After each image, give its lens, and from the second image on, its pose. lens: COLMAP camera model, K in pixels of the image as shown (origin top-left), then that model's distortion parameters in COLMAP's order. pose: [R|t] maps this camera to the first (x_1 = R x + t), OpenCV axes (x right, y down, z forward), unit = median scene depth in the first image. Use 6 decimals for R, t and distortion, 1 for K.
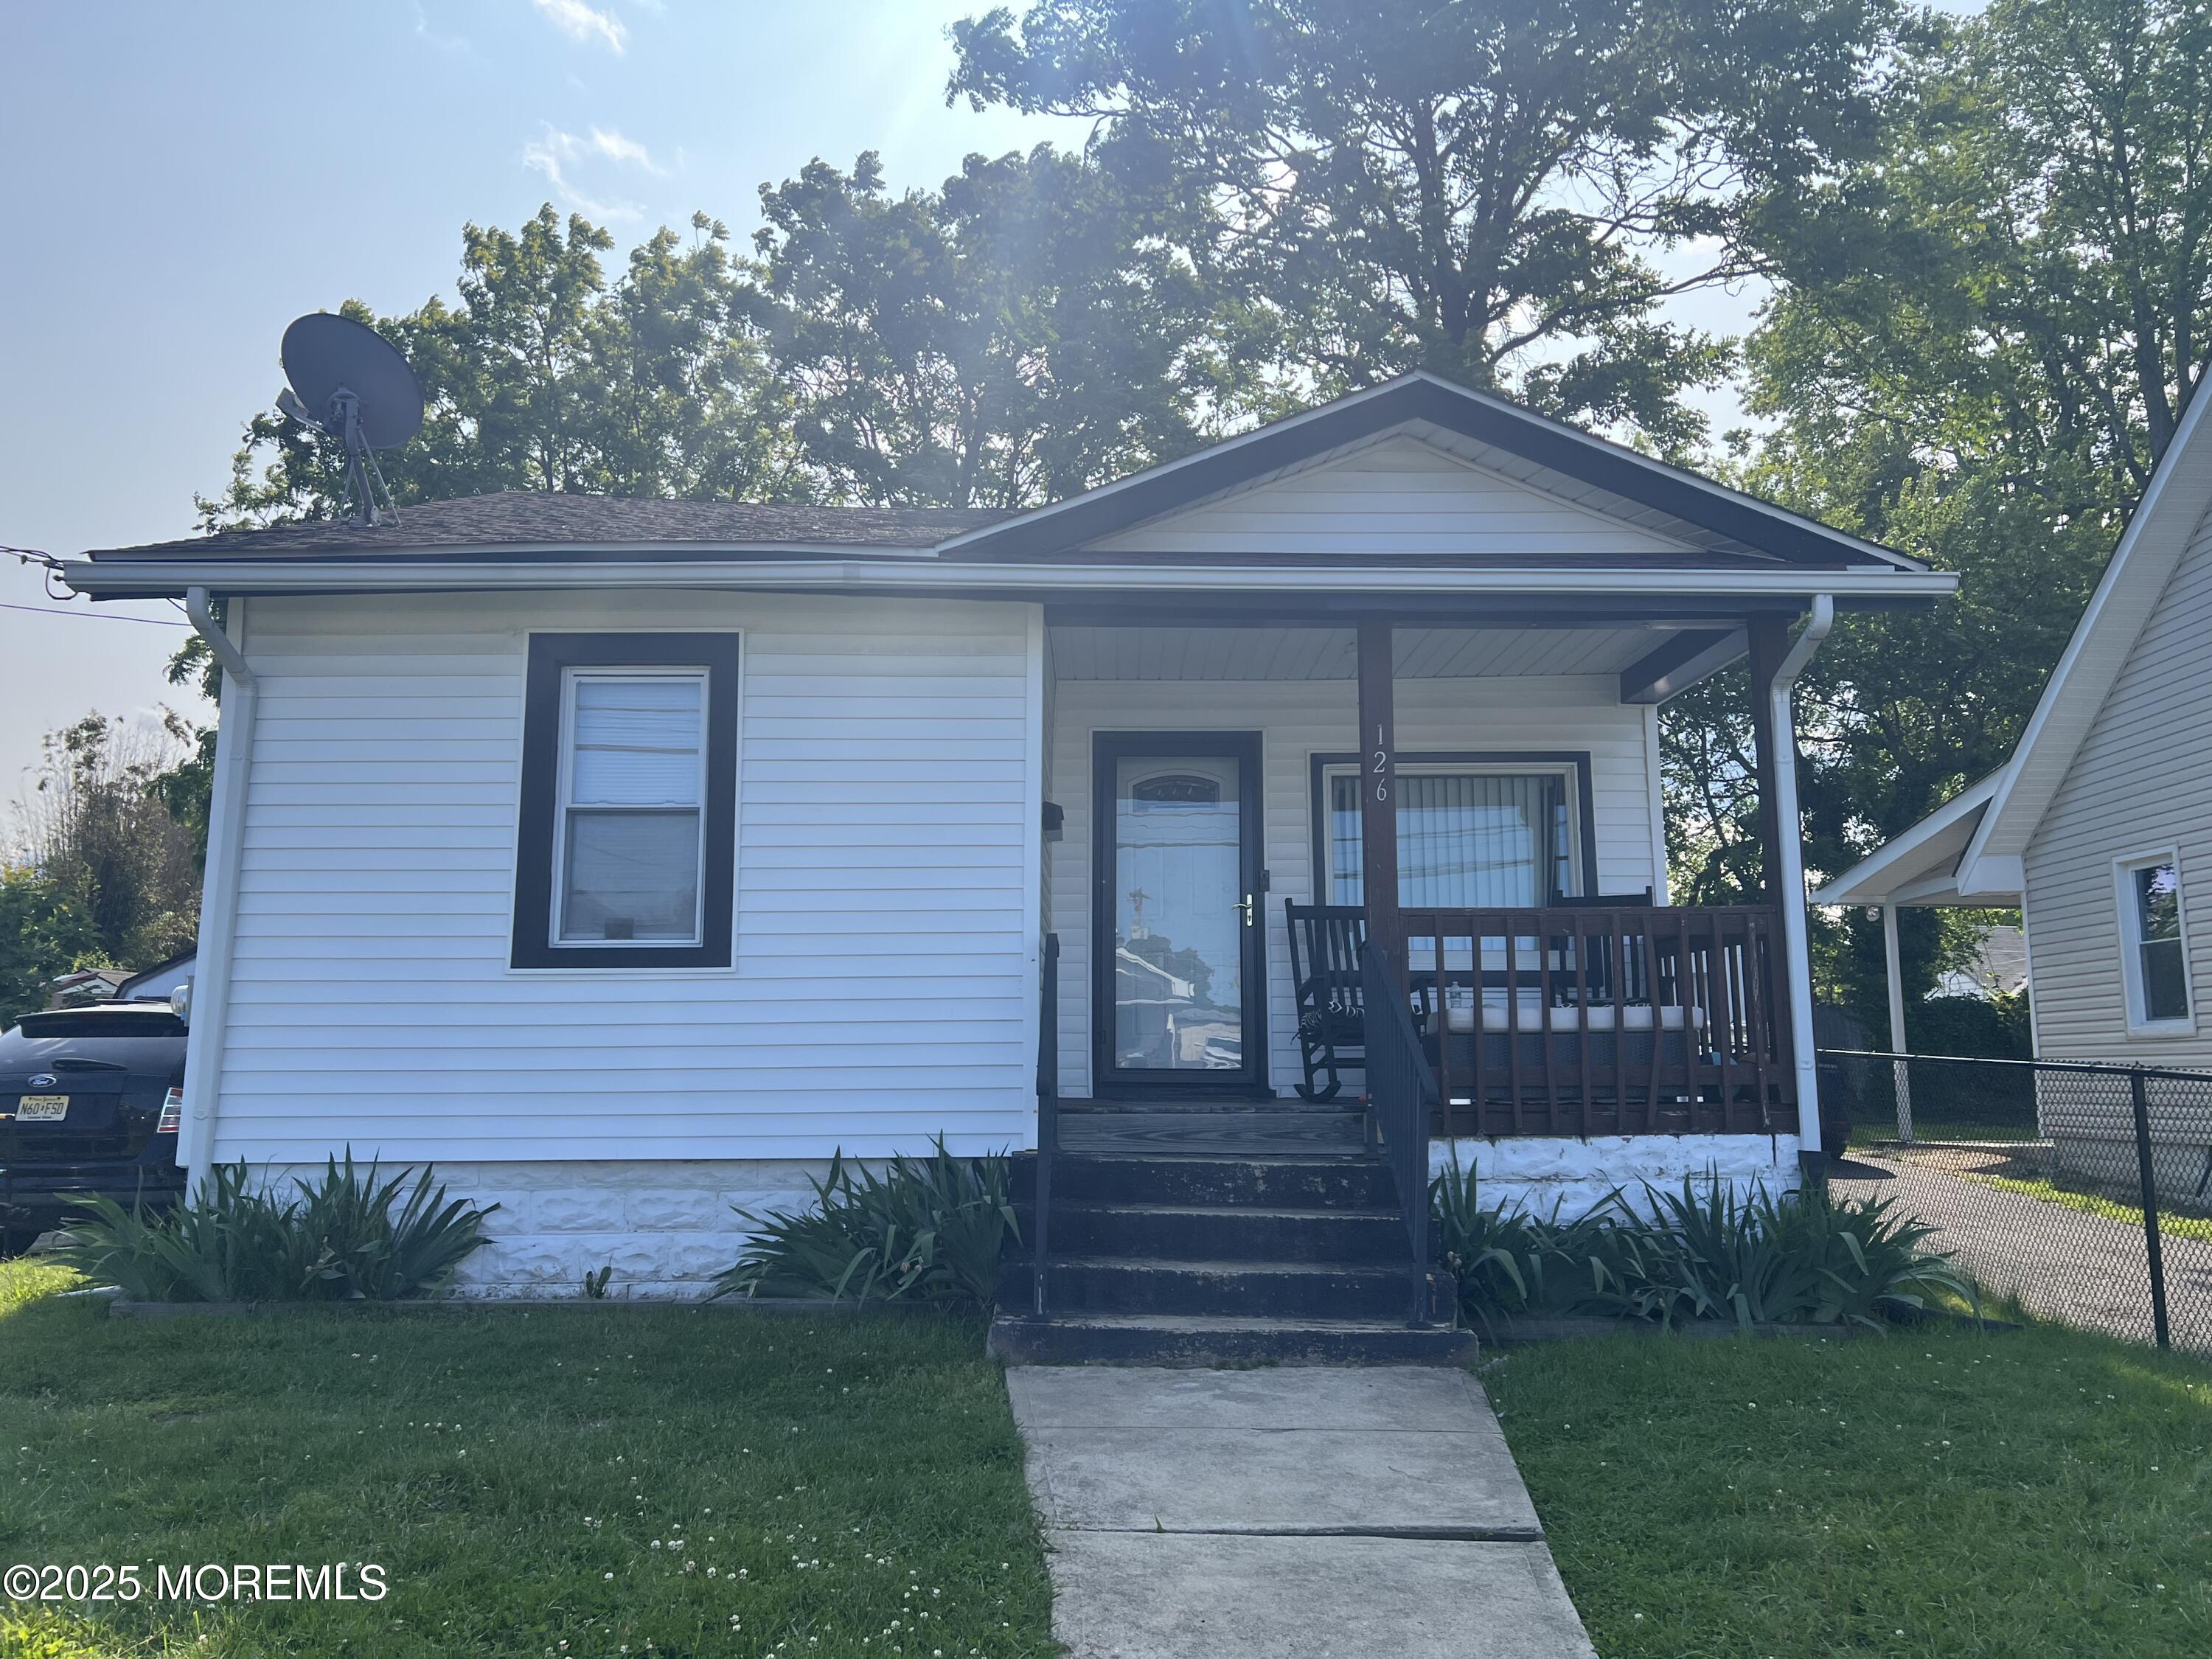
lens RADIAL K [[1648.0, 0, 1106.0], [0, 1648.0, 829.5], [0, 0, 1]] dist [0.046222, -0.055112]
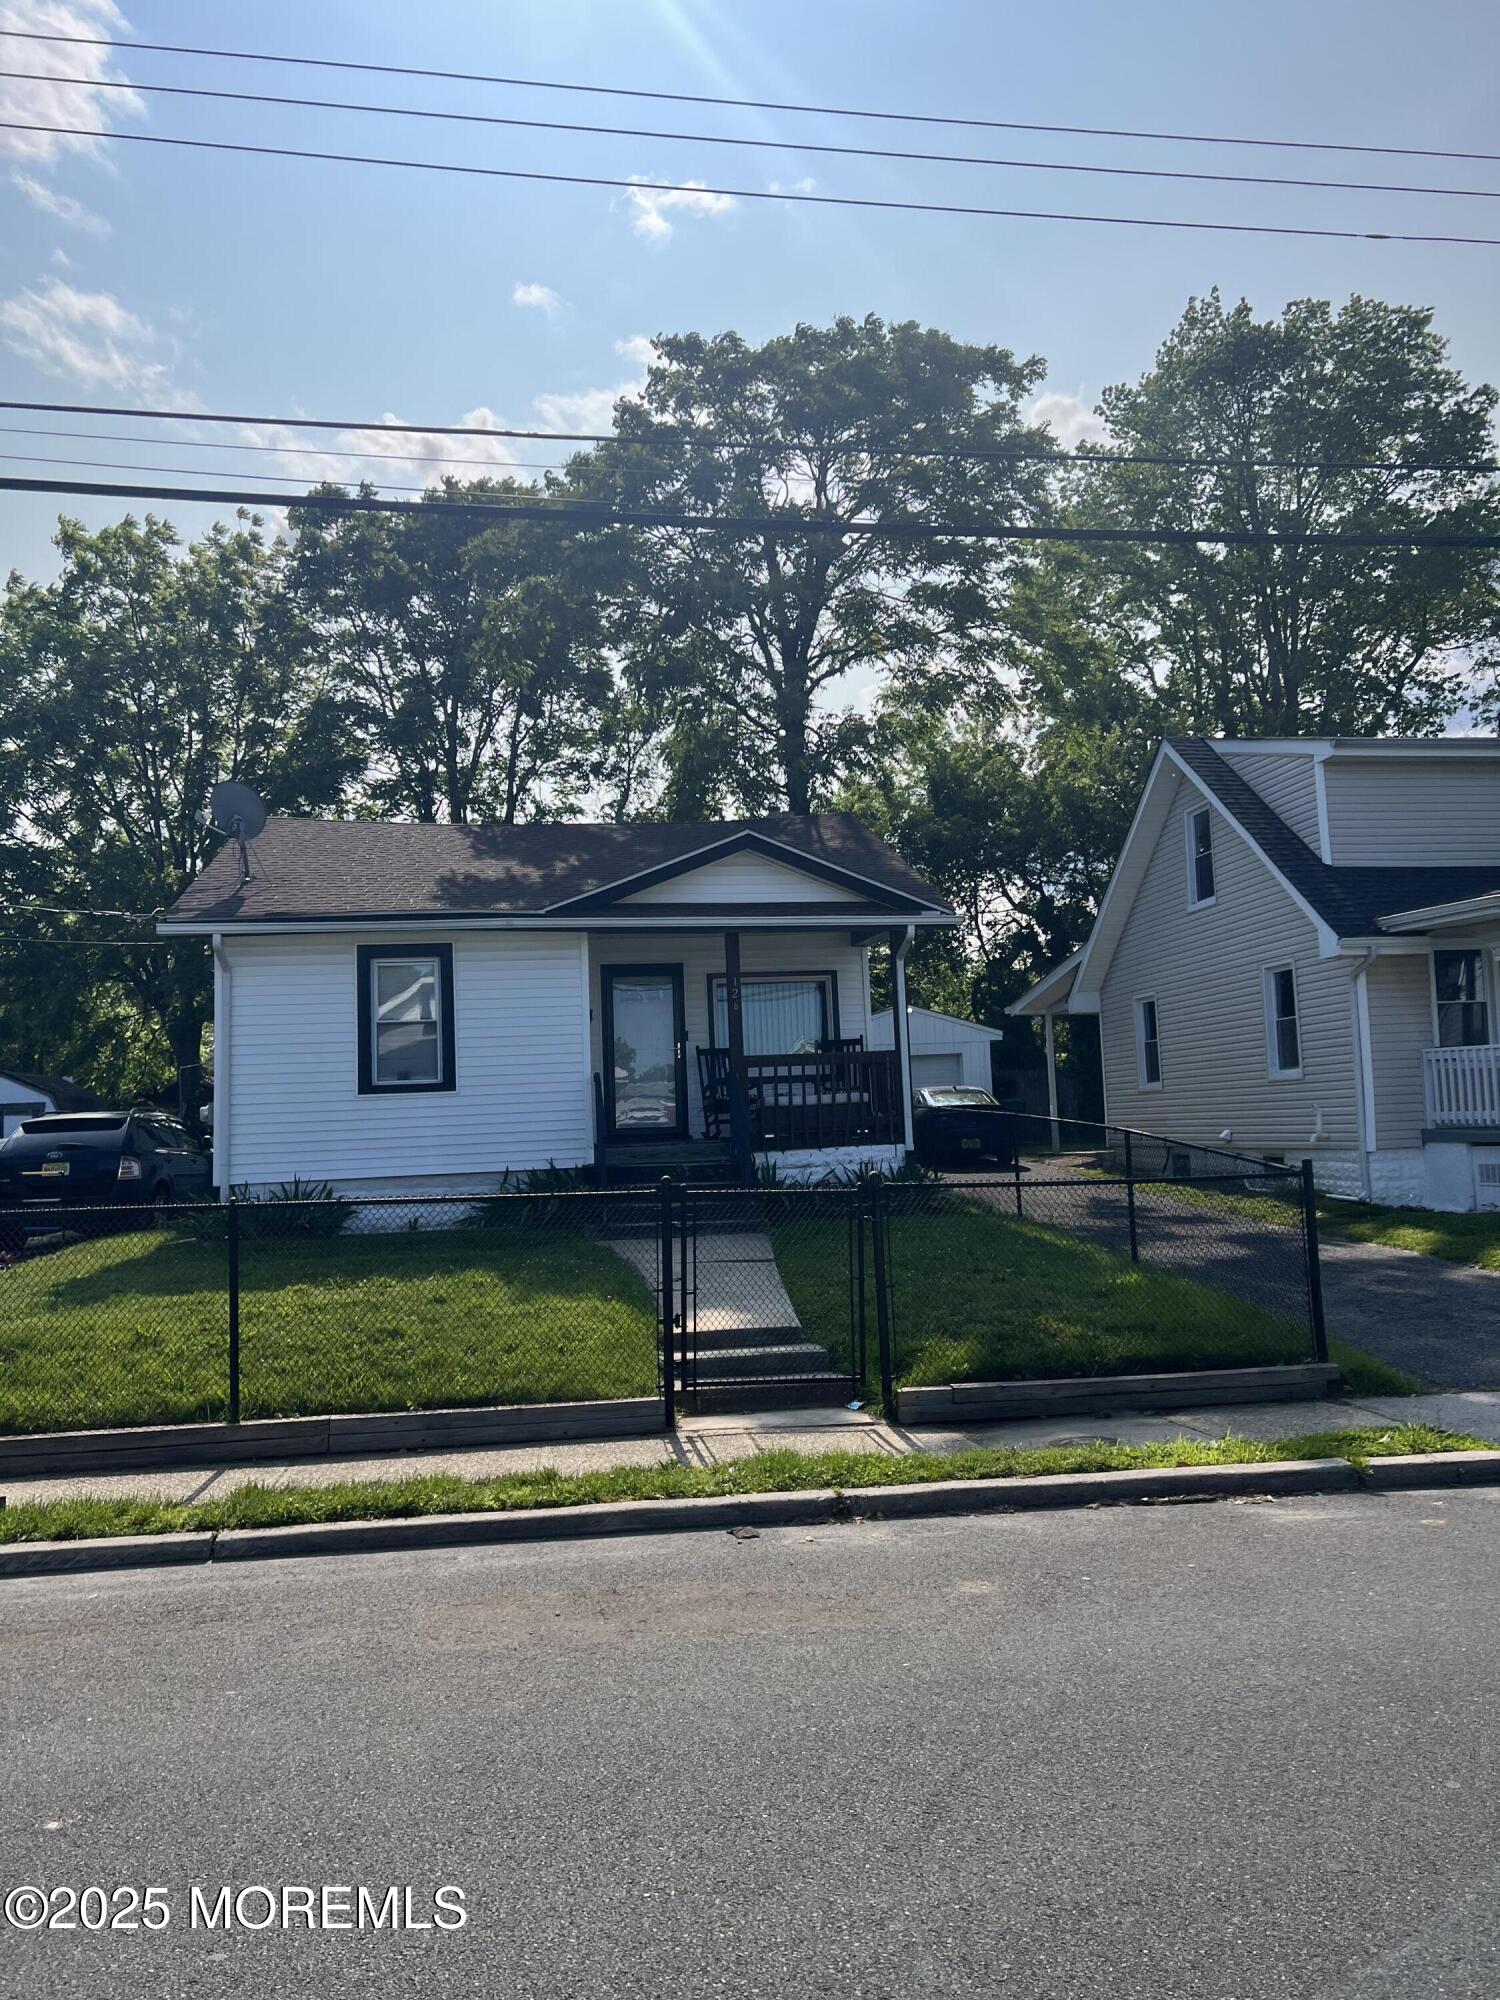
lens RADIAL K [[1515.6, 0, 752.5], [0, 1515.6, 957.5], [0, 0, 1]] dist [0.105830, -0.385061]
pose [[0.989223, -0.021618, 0.144814, -0.133225], [0.016720, 0.999249, 0.034951, -0.185509], [-0.145461, -0.032153, 0.988841, -1.258981]]
